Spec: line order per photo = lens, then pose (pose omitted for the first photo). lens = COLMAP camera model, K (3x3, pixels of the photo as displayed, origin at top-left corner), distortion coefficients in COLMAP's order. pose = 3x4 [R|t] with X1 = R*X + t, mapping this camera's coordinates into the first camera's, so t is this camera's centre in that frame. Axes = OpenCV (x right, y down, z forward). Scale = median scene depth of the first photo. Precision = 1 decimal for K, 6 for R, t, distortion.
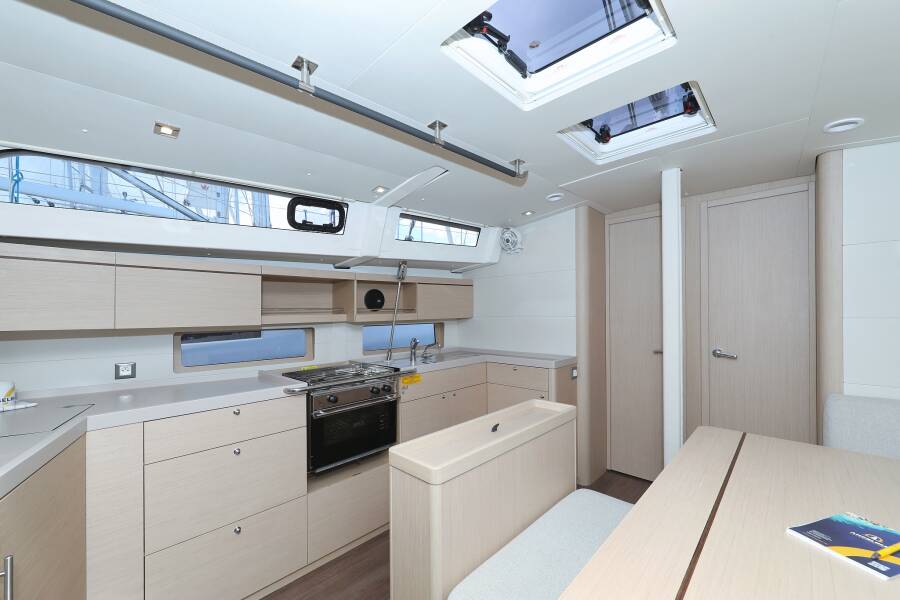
lens RADIAL K [[355.3, 0, 446.9], [0, 355.3, 319.9], [0, 0, 1]] dist [0.009341, -0.000626]
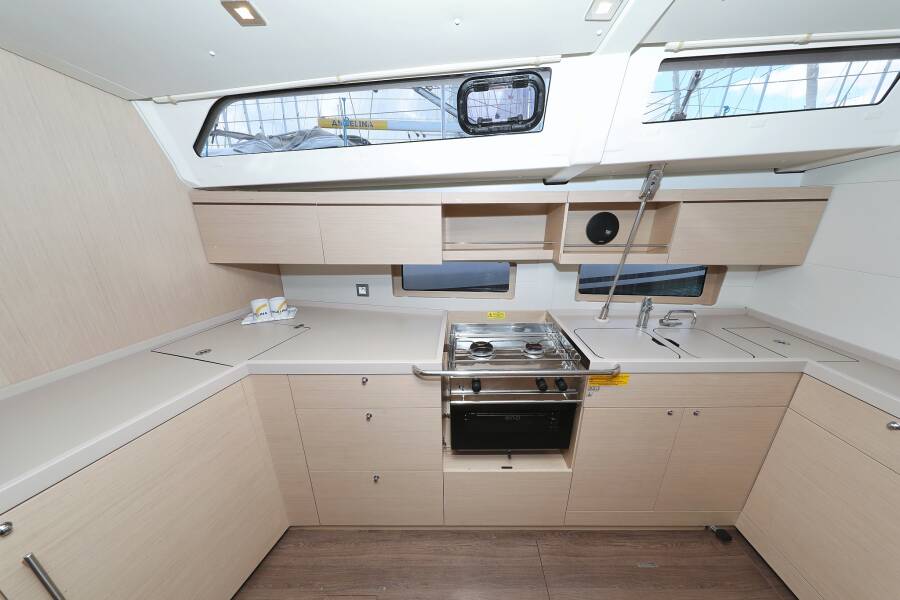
lens RADIAL K [[271.3, 0, 468.1], [0, 271.3, 302.9], [0, 0, 1]] dist [-0.000323, -0.000144]
pose [[0.709229, 0.227383, -0.667301, 0.003099], [-0.017861, 0.952048, 0.305427, -0.097450], [0.704752, -0.204699, 0.679281, 0.532263]]
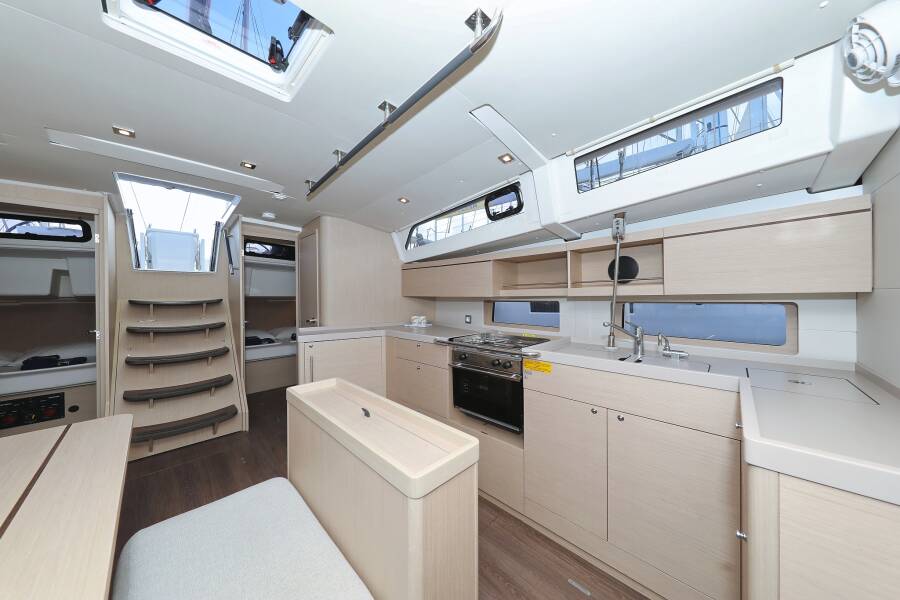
lens RADIAL K [[289.4, 0, 457.1], [0, 289.4, 302.9], [0, 0, 1]] dist [0.007488, 0.000209]
pose [[0.018861, 0.039197, -0.999053, 0.570439], [-0.000557, 0.999231, 0.039193, -0.006316], [0.999822, -0.000183, 0.018869, 0.797729]]
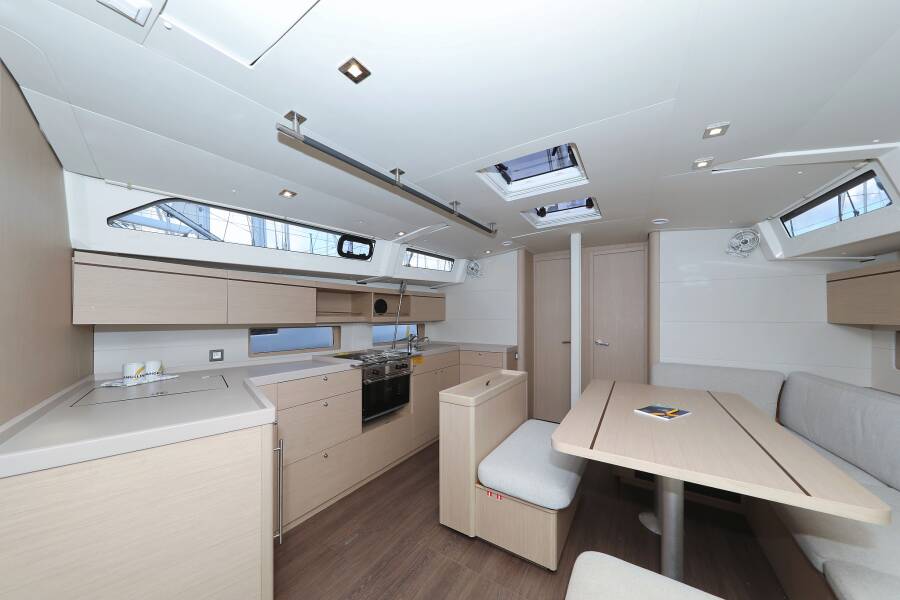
lens RADIAL K [[289.4, 0, 442.5], [0, 289.4, 322.9], [0, 0, 1]] dist [0.007488, 0.000209]
pose [[0.983043, 0.007505, 0.183224, -0.223106], [-0.006581, 0.999962, -0.005654, 0.016388], [-0.183259, 0.004352, 0.983055, -0.218528]]
